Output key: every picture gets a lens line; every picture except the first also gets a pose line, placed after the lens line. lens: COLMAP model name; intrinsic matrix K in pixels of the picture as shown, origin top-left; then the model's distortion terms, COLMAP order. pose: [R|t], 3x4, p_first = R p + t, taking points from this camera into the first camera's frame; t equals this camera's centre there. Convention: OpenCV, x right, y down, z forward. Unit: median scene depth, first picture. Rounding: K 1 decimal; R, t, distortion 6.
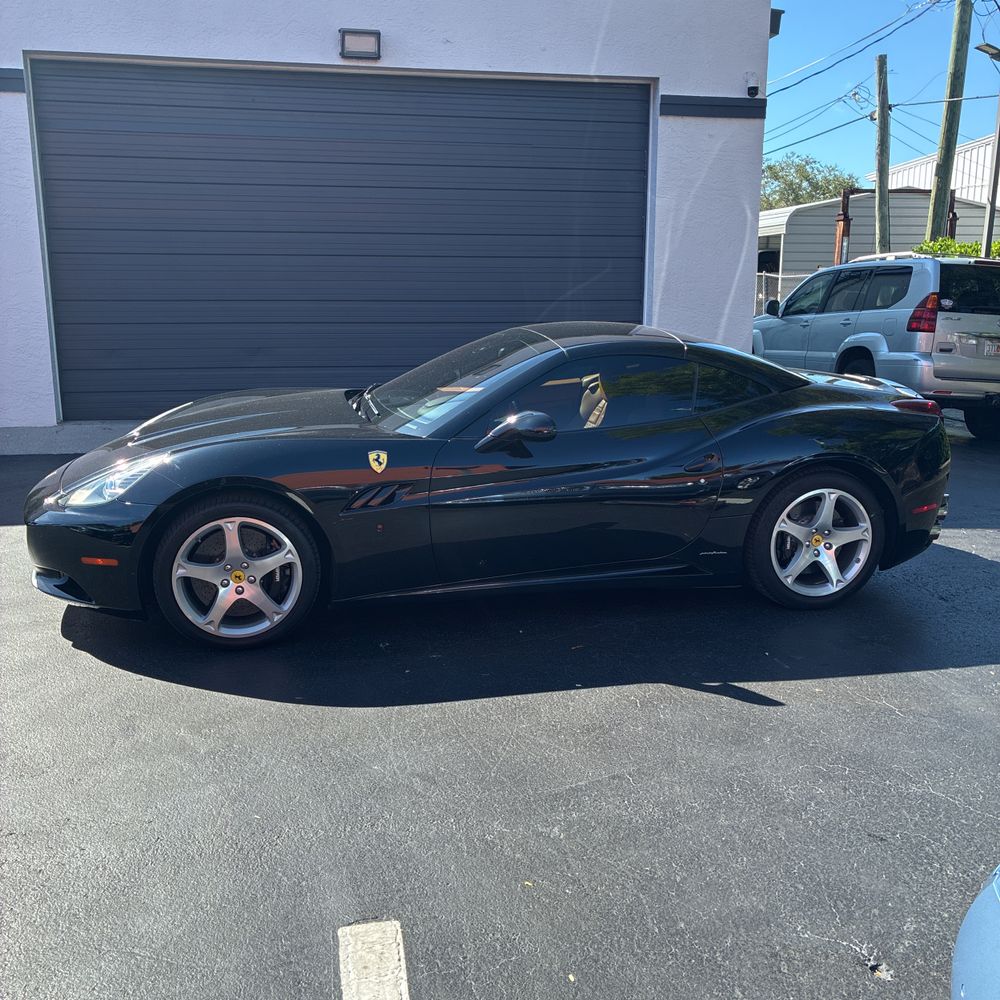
lens RADIAL K [[1003.2, 0, 484.0], [0, 1003.2, 502.1], [0, 0, 1]] dist [0.041135, -0.065333]
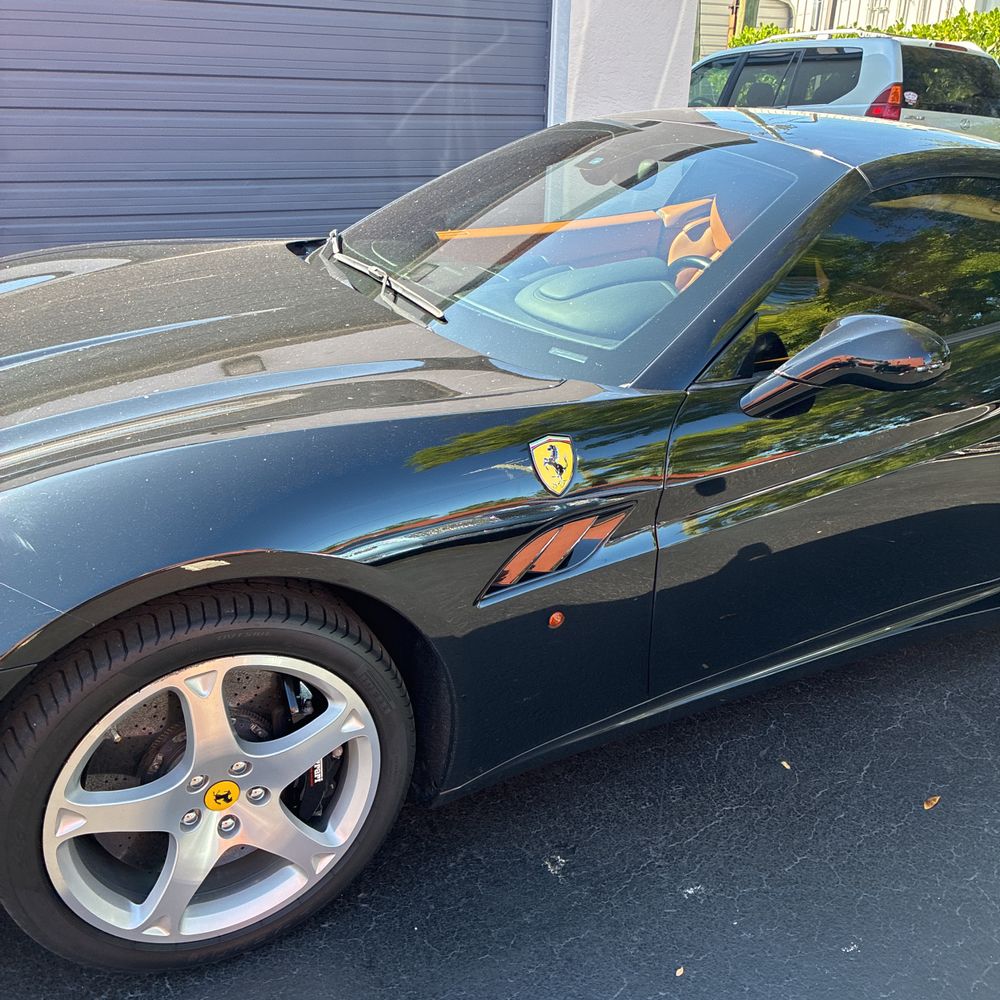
lens RADIAL K [[1003.2, 0, 484.0], [0, 1003.2, 502.1], [0, 0, 1]] dist [0.041135, -0.065333]
pose [[0.964978, -0.080604, 0.249640, -0.232631], [0.033117, 0.981442, 0.188879, -0.101795], [-0.260231, -0.173997, 0.949739, 0.625454]]
